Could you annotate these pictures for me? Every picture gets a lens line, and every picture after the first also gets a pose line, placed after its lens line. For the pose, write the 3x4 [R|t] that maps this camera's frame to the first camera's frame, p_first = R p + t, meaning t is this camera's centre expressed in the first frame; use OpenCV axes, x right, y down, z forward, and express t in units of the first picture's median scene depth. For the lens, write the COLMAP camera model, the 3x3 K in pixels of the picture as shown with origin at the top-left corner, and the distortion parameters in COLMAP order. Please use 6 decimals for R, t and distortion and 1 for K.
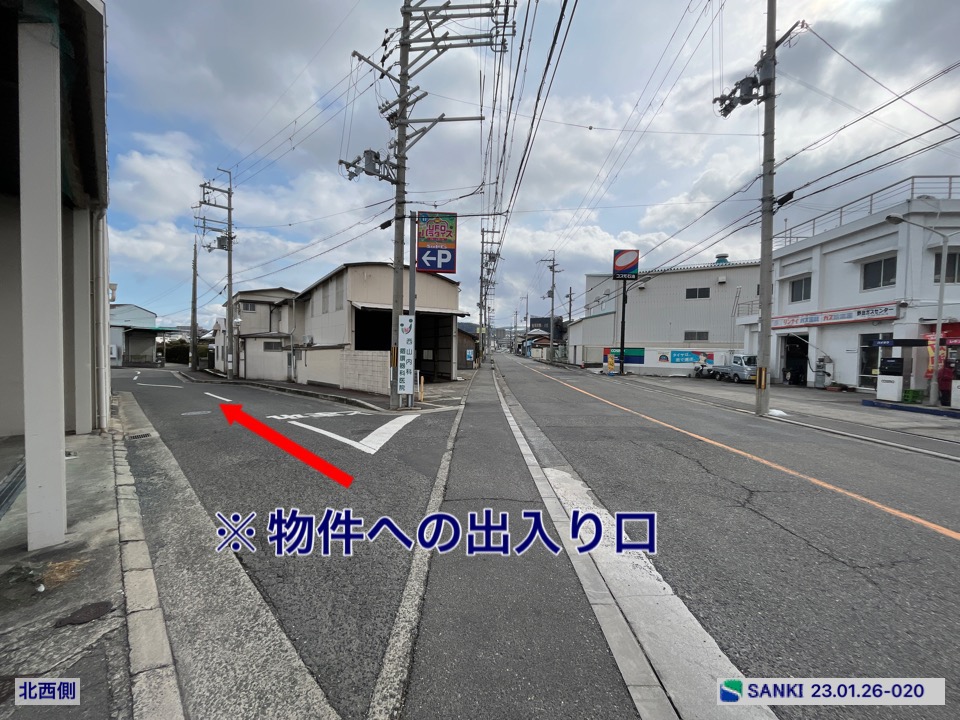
lens RADIAL K [[386.7, 0, 478.9], [0, 386.7, 363.4], [0, 0, 1]] dist [-0.002451, -0.000501]
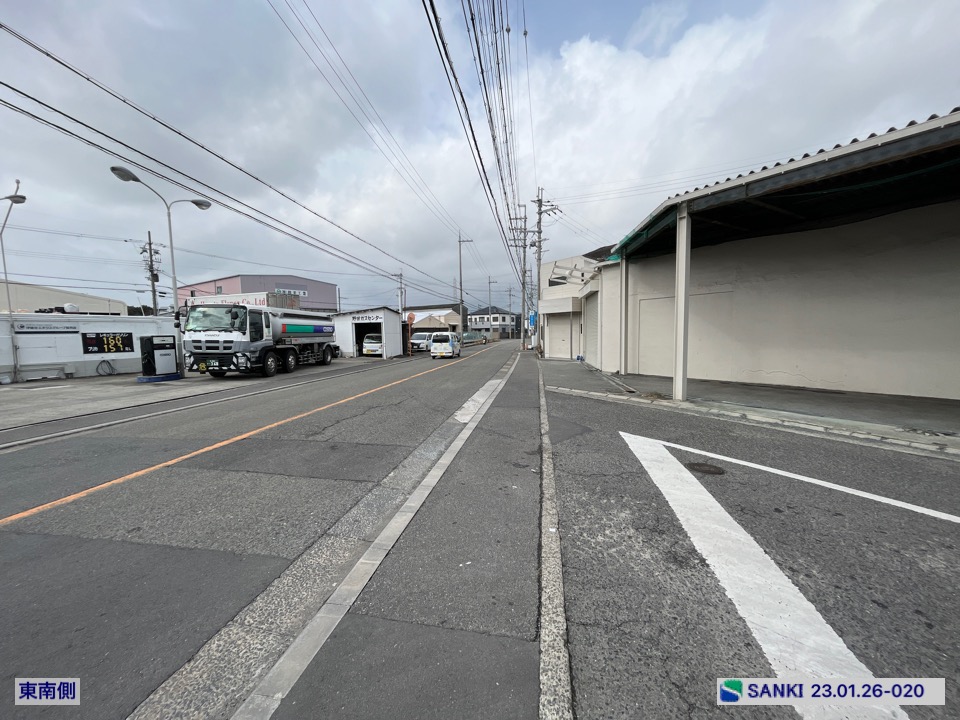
lens RADIAL K [[386.7, 0, 478.9], [0, 386.7, 363.4], [0, 0, 1]] dist [-0.002451, -0.000501]
pose [[-0.987119, -0.011877, 0.159546, -0.032537], [0.006631, 0.993346, 0.114978, -0.030270], [-0.159850, 0.114555, -0.980472, 0.953949]]
